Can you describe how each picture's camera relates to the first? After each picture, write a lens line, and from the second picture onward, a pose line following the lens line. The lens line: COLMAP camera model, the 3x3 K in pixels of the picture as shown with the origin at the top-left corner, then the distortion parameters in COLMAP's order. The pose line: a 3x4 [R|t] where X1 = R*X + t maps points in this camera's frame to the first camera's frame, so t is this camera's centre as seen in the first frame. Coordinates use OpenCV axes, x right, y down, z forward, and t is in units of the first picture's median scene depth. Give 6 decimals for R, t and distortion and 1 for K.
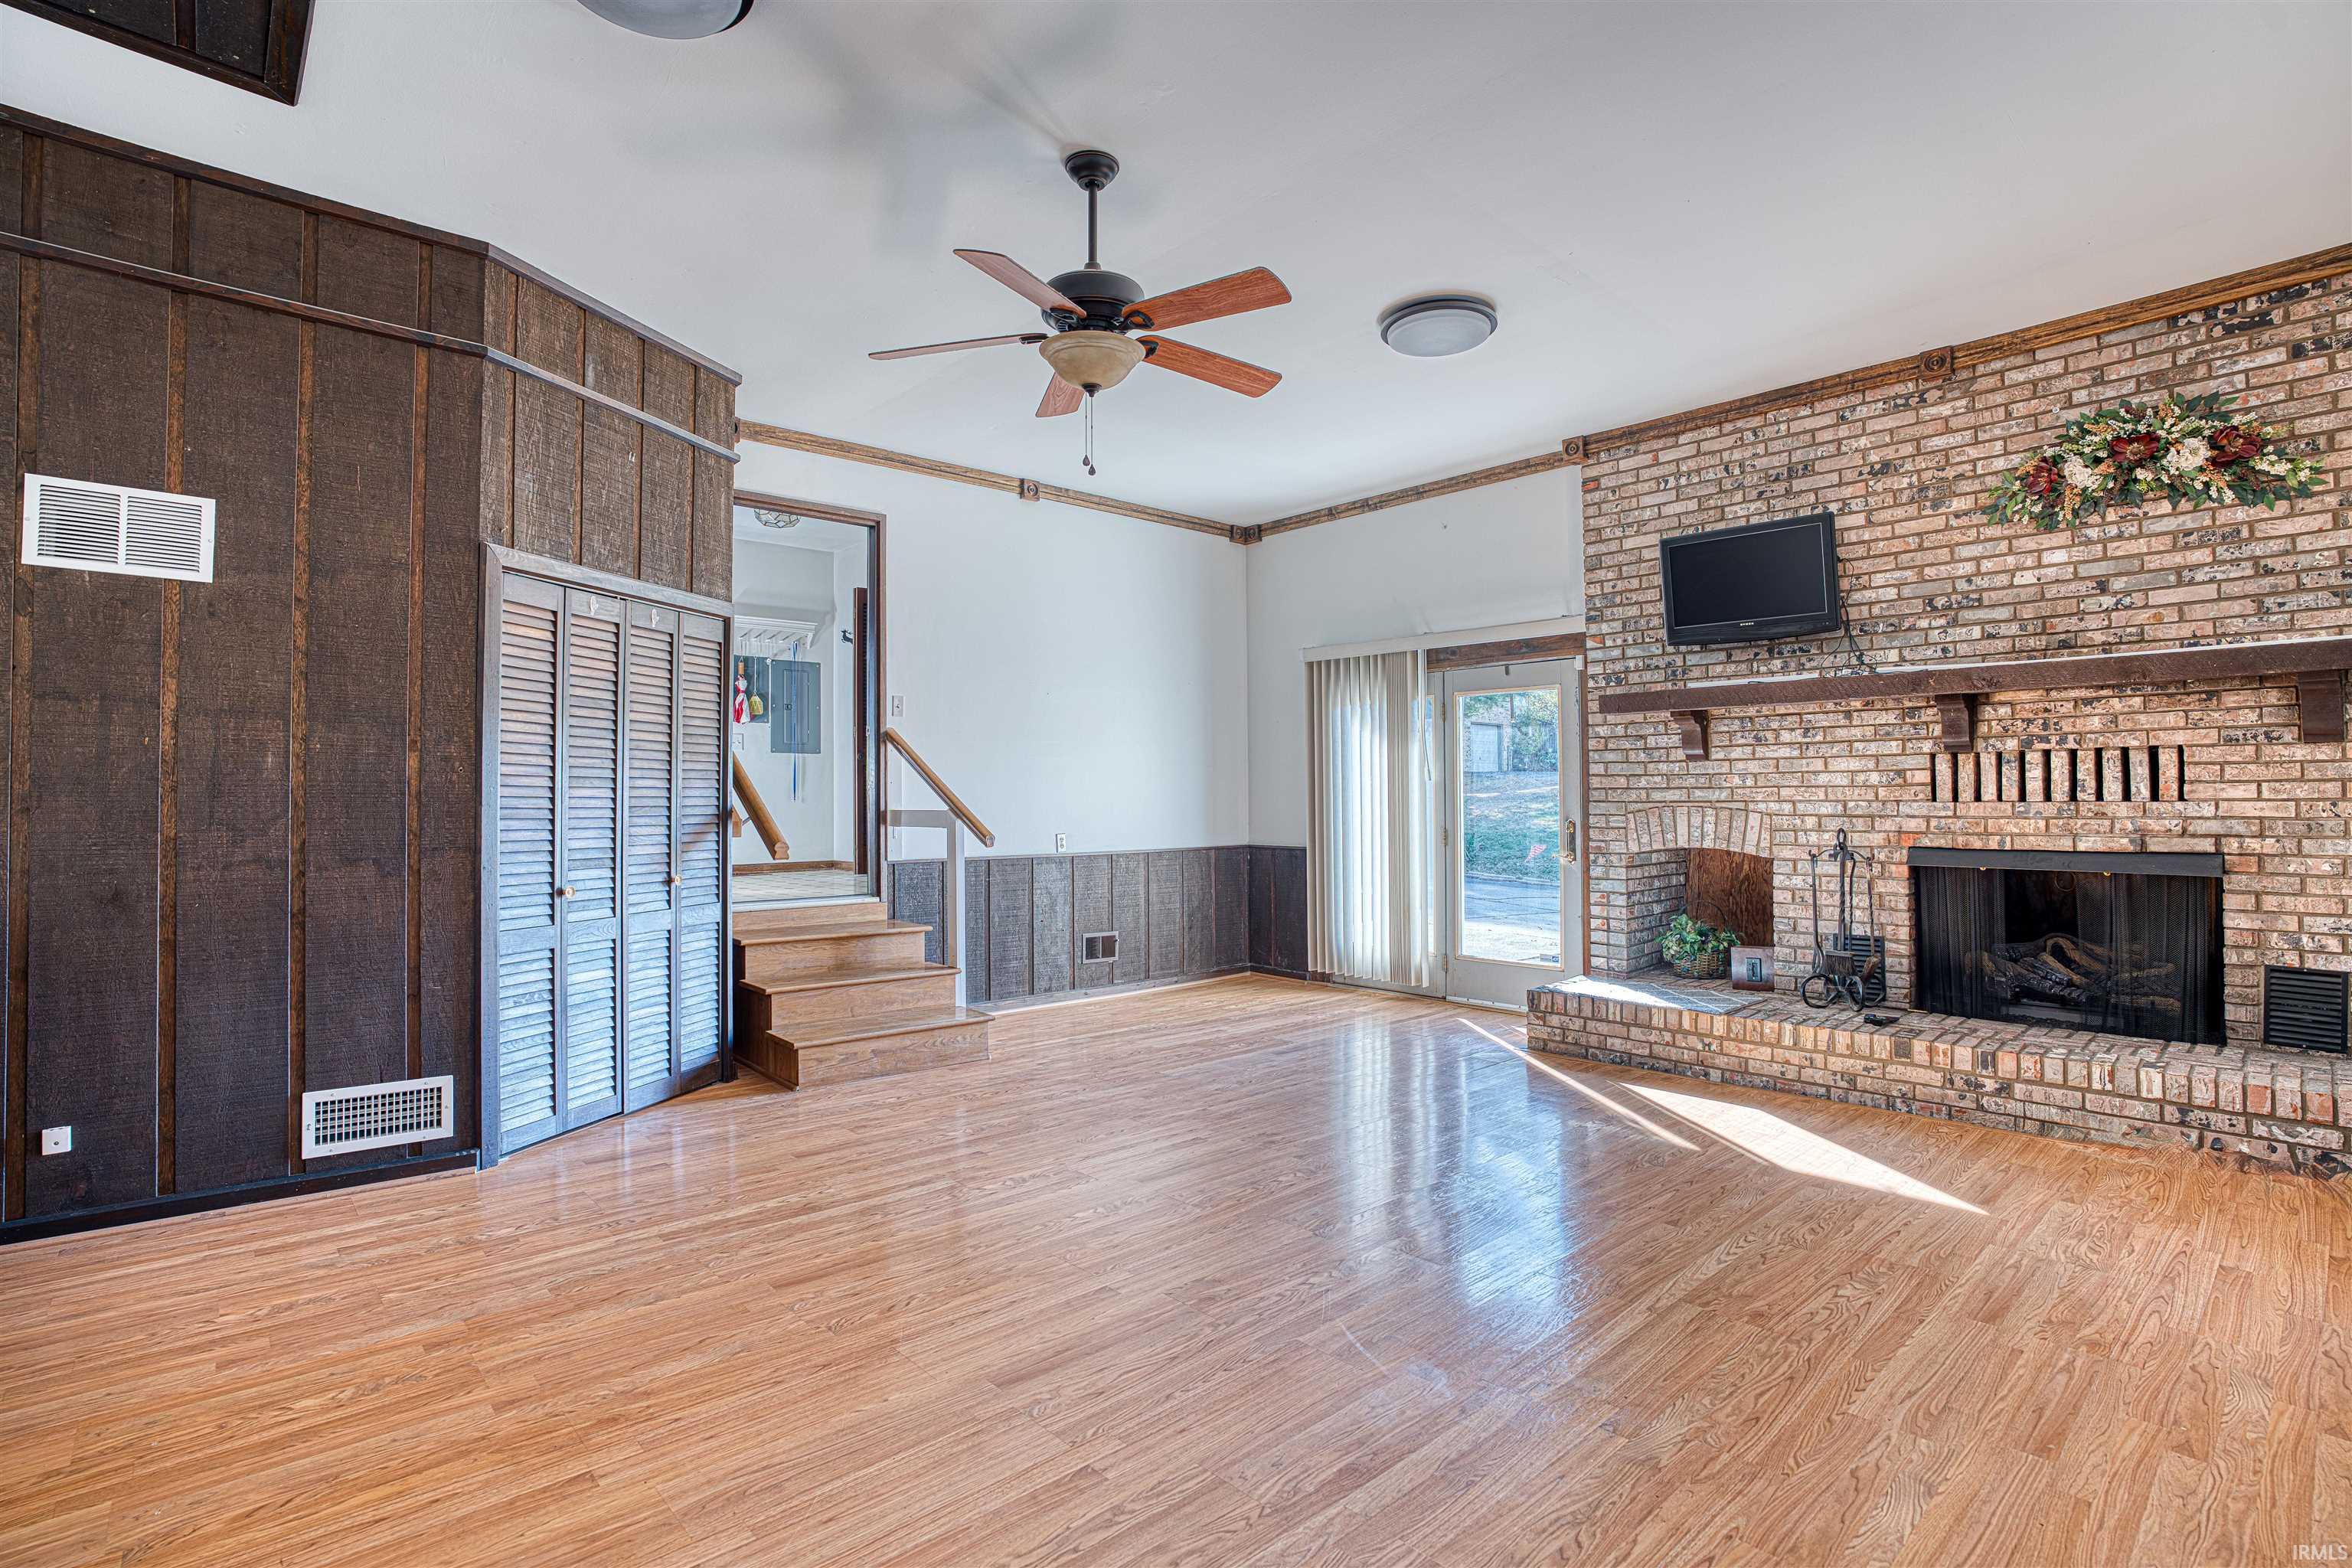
lens RADIAL K [[1125.6, 0, 1176.8], [0, 1125.6, 780.7], [0, 0, 1]] dist [-0.070088, 0.028084]
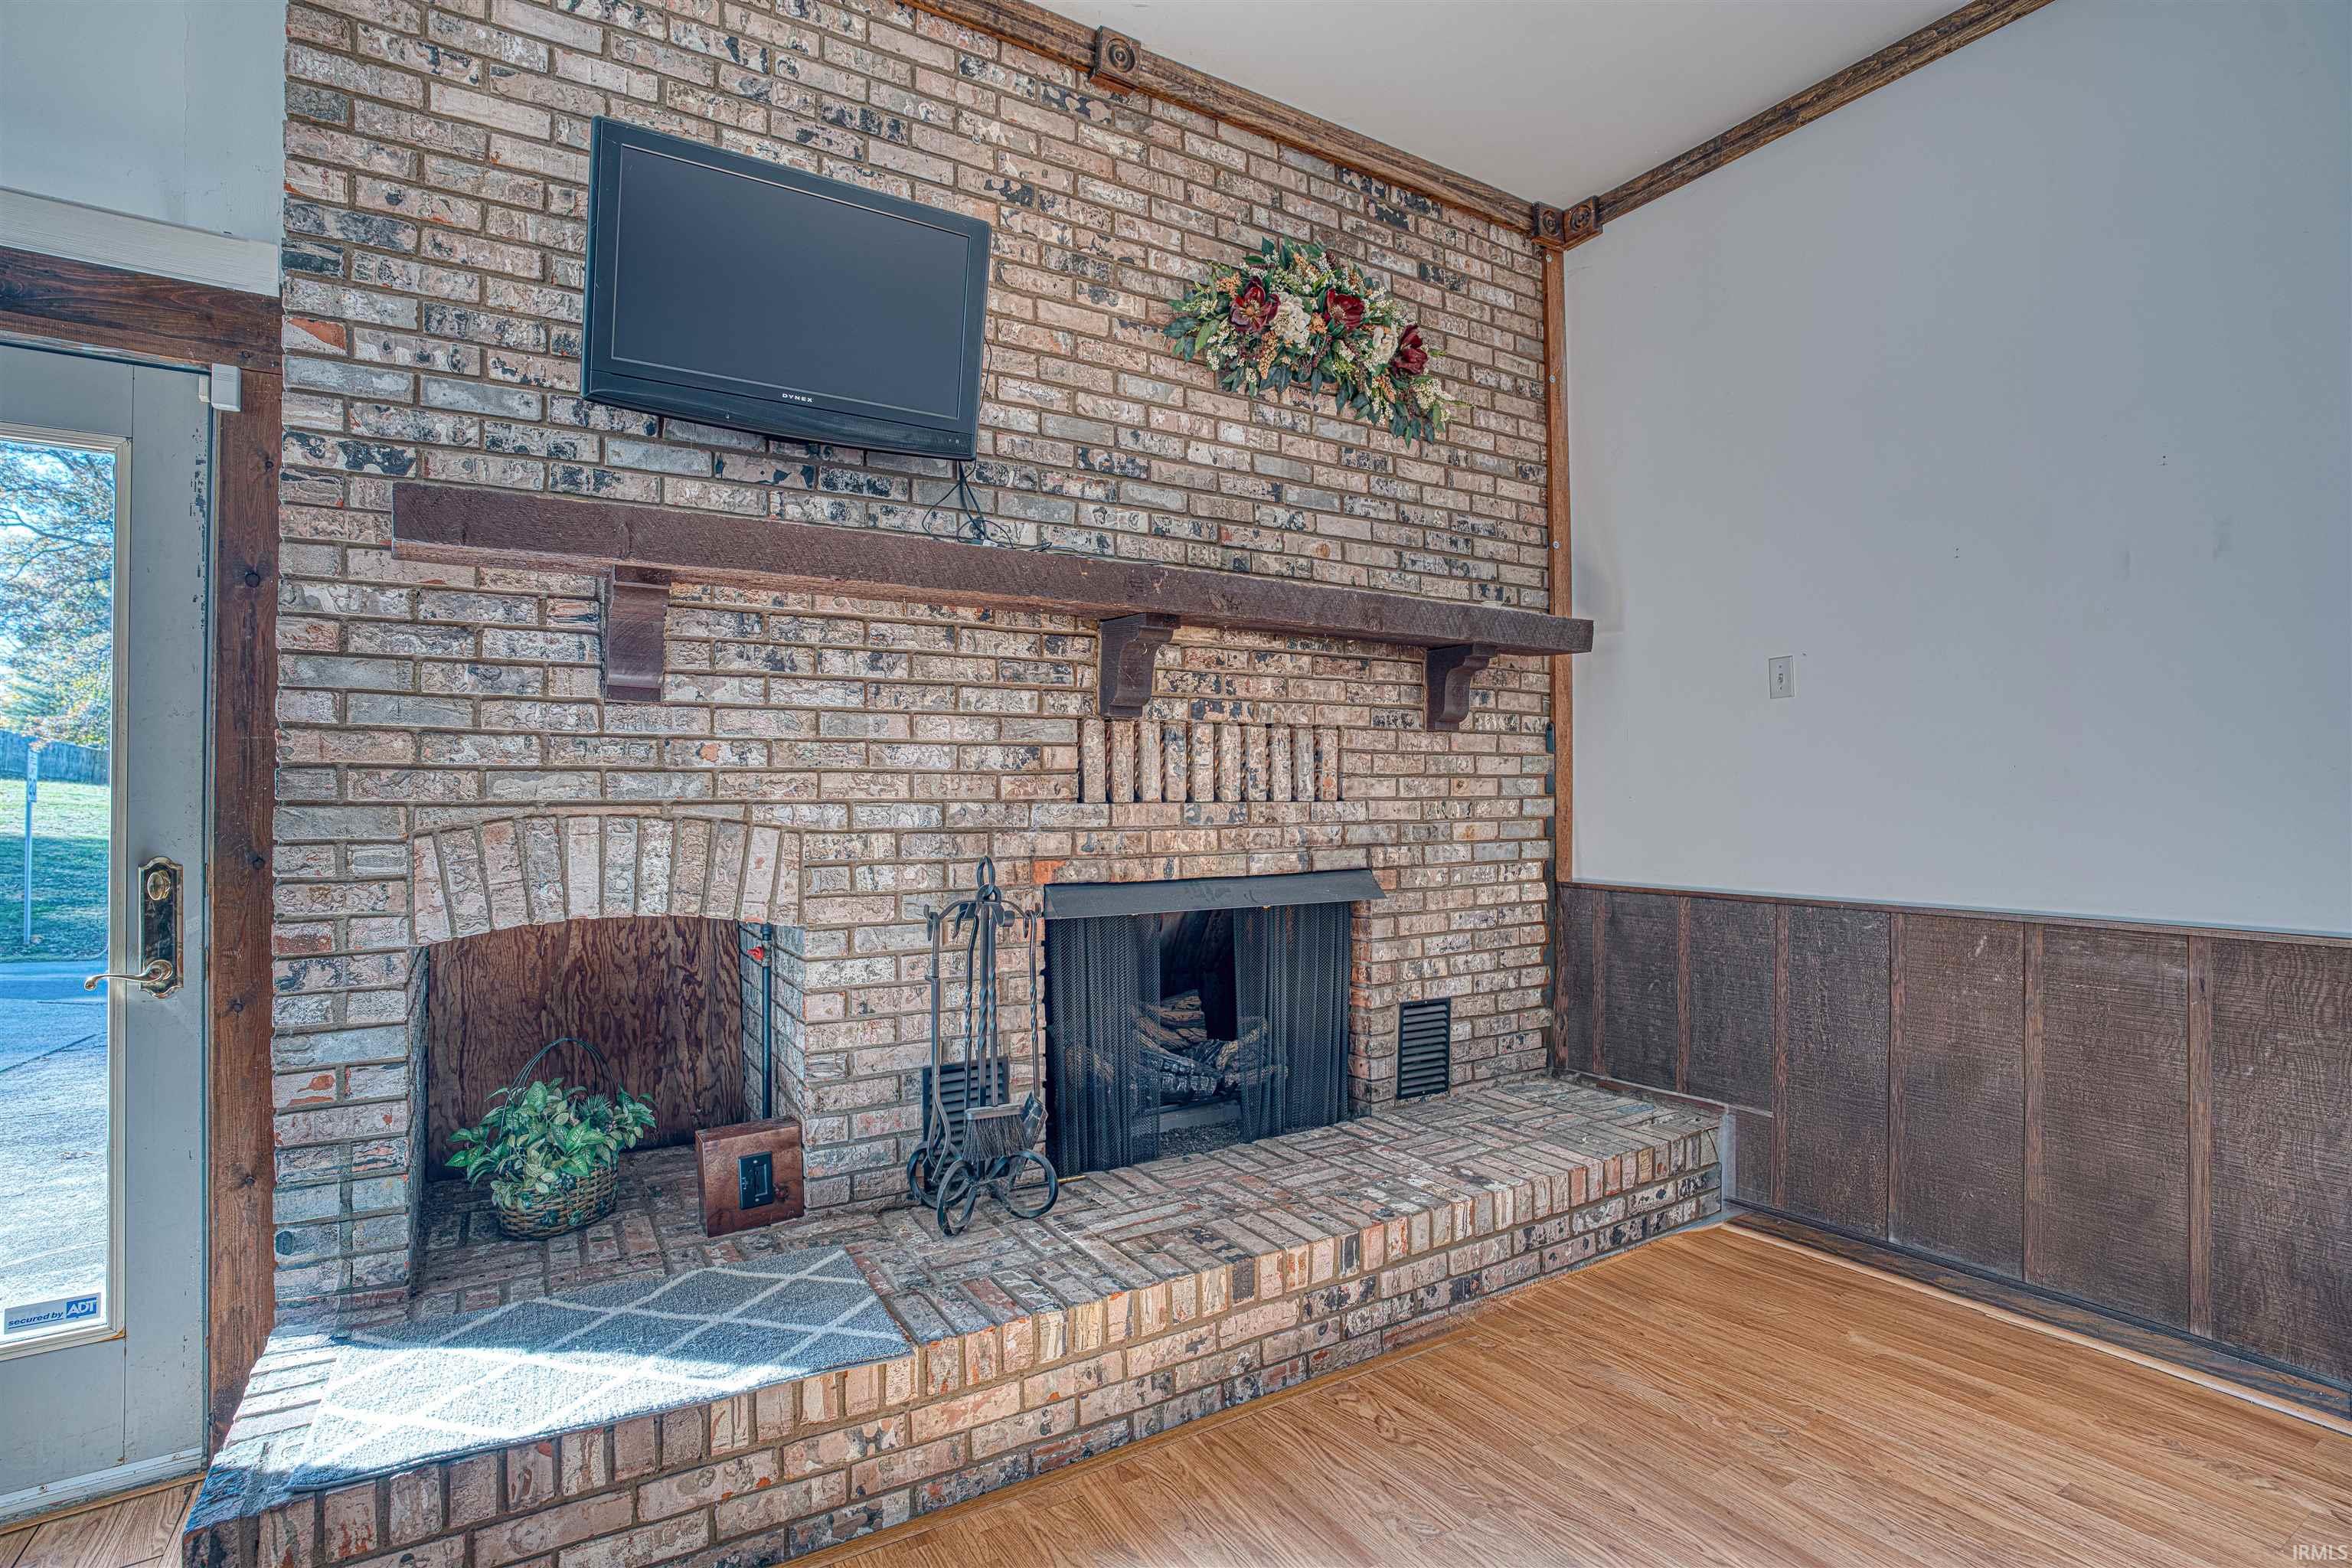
lens RADIAL K [[1125.6, 0, 1176.8], [0, 1125.6, 780.7], [0, 0, 1]] dist [-0.070088, 0.028084]
pose [[0.181877, 0.018839, 0.983141, 0.124605], [-0.013100, 0.999774, -0.016734, 0.016887], [-0.983234, -0.009836, 0.182082, 0.842580]]
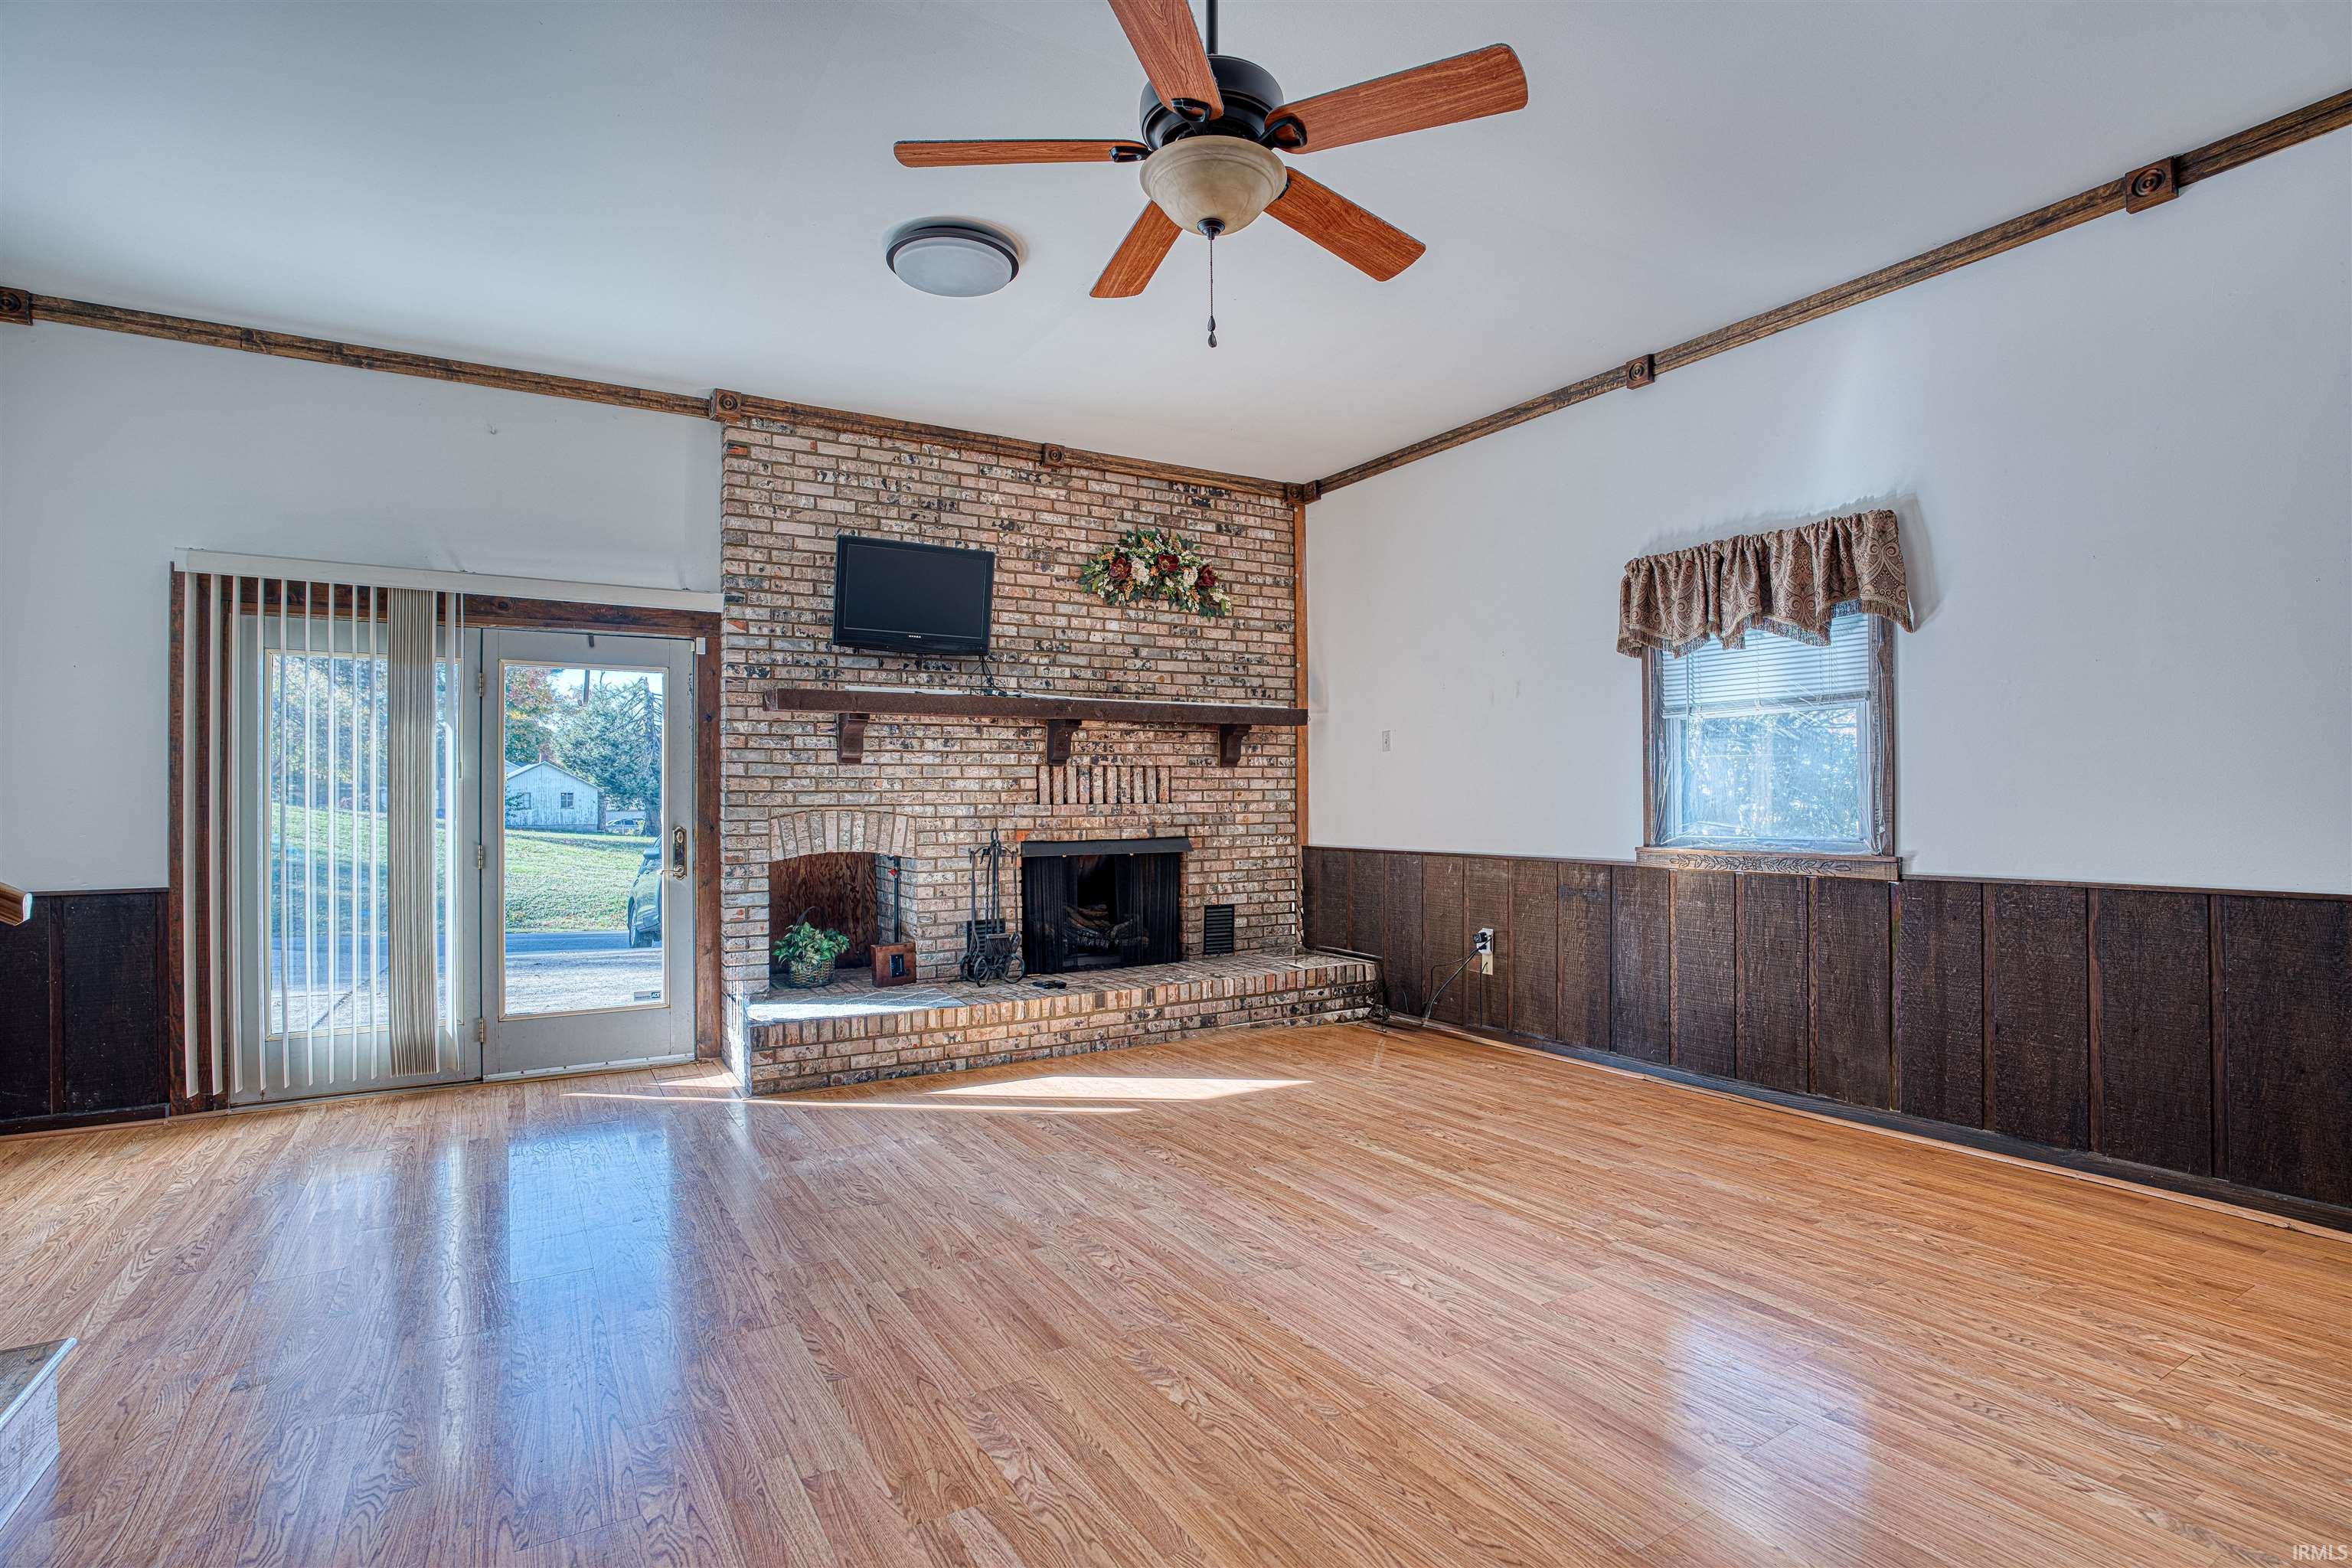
lens RADIAL K [[1125.6, 0, 1176.8], [0, 1125.6, 780.7], [0, 0, 1]] dist [-0.070088, 0.028084]
pose [[0.192669, 0.018816, 0.981083, -0.527260], [-0.009533, 0.999805, -0.017303, 0.013012], [-0.981218, -0.006019, 0.192811, 0.599111]]
